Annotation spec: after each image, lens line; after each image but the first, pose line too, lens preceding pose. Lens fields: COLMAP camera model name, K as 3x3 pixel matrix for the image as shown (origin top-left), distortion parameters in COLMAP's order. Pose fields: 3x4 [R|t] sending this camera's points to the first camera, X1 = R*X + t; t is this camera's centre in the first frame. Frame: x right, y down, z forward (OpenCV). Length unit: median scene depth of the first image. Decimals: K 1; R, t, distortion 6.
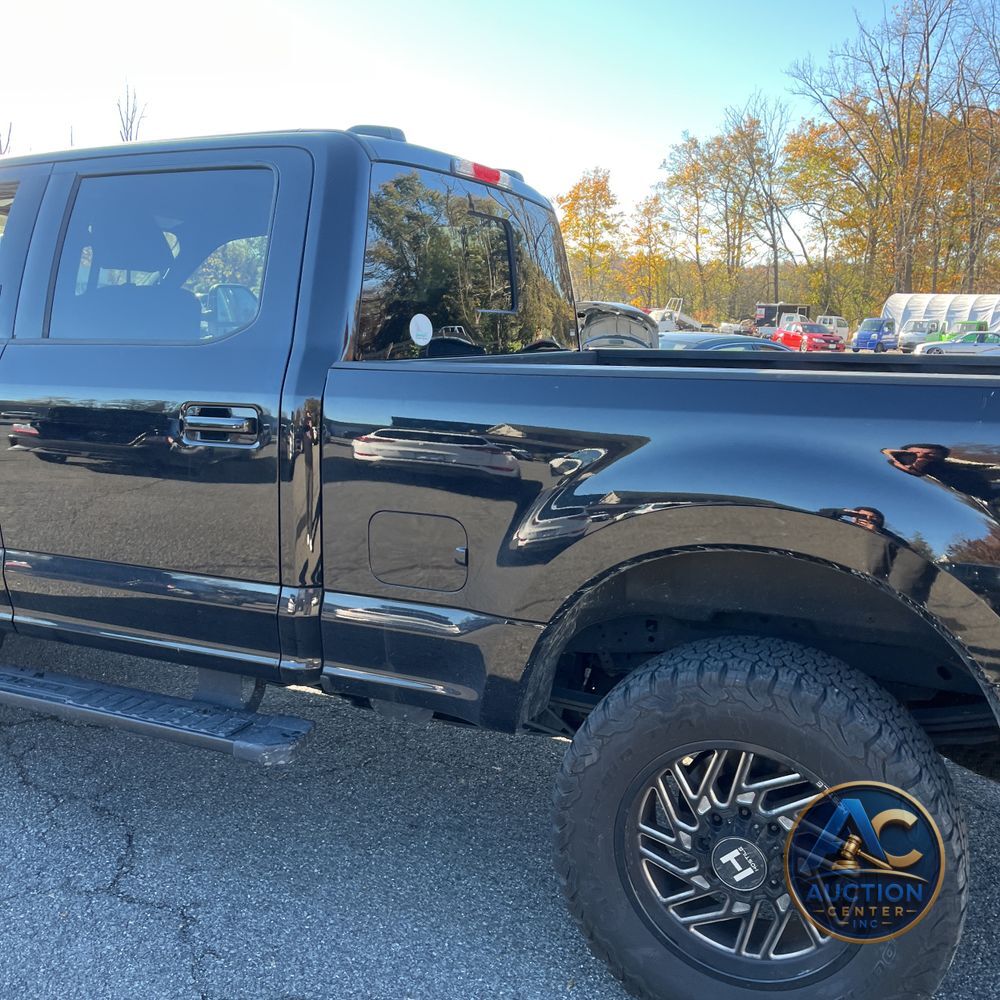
lens RADIAL K [[1007.5, 0, 503.6], [0, 1007.5, 492.9], [0, 0, 1]] dist [0.046923, -0.034539]
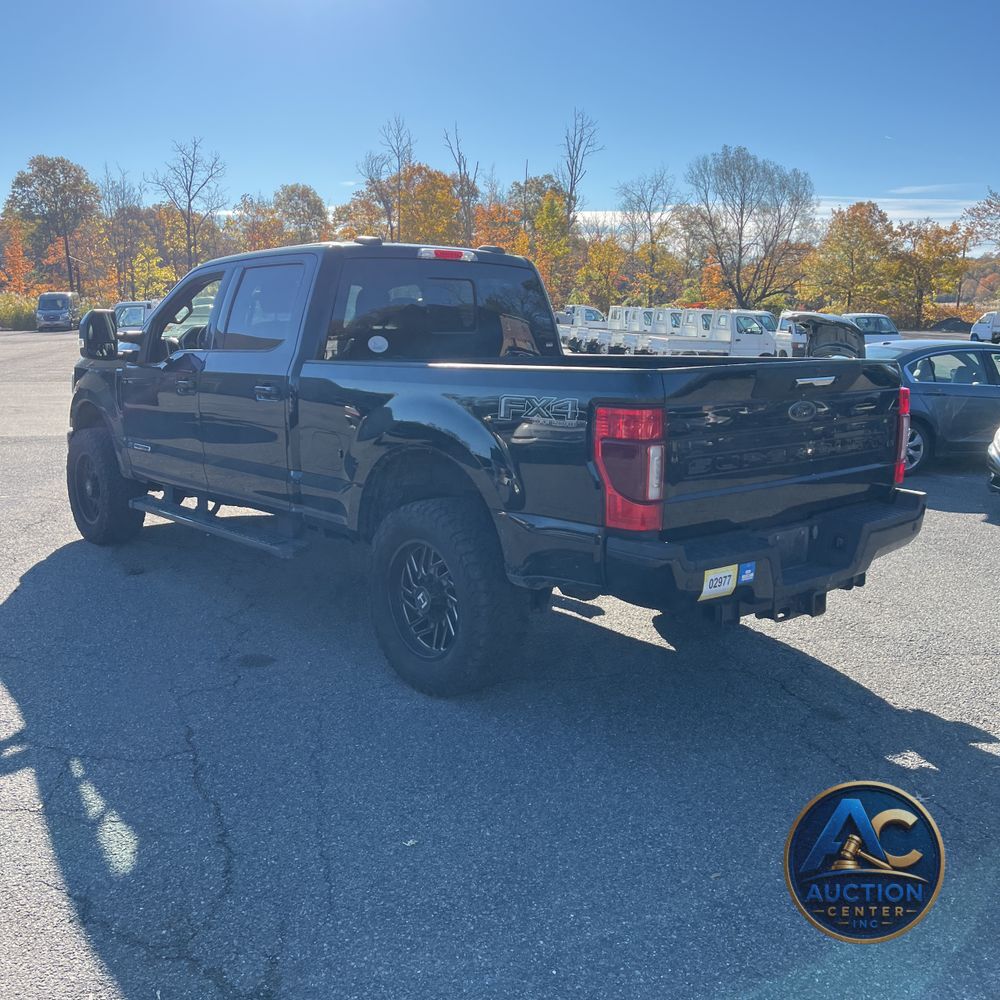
lens RADIAL K [[1007.5, 0, 503.6], [0, 1007.5, 492.9], [0, 0, 1]] dist [0.046923, -0.034539]
pose [[0.910134, 0.052003, -0.411037, 1.094304], [-0.055611, 0.998447, 0.003183, 0.116669], [0.410565, 0.019962, 0.911613, -0.736623]]
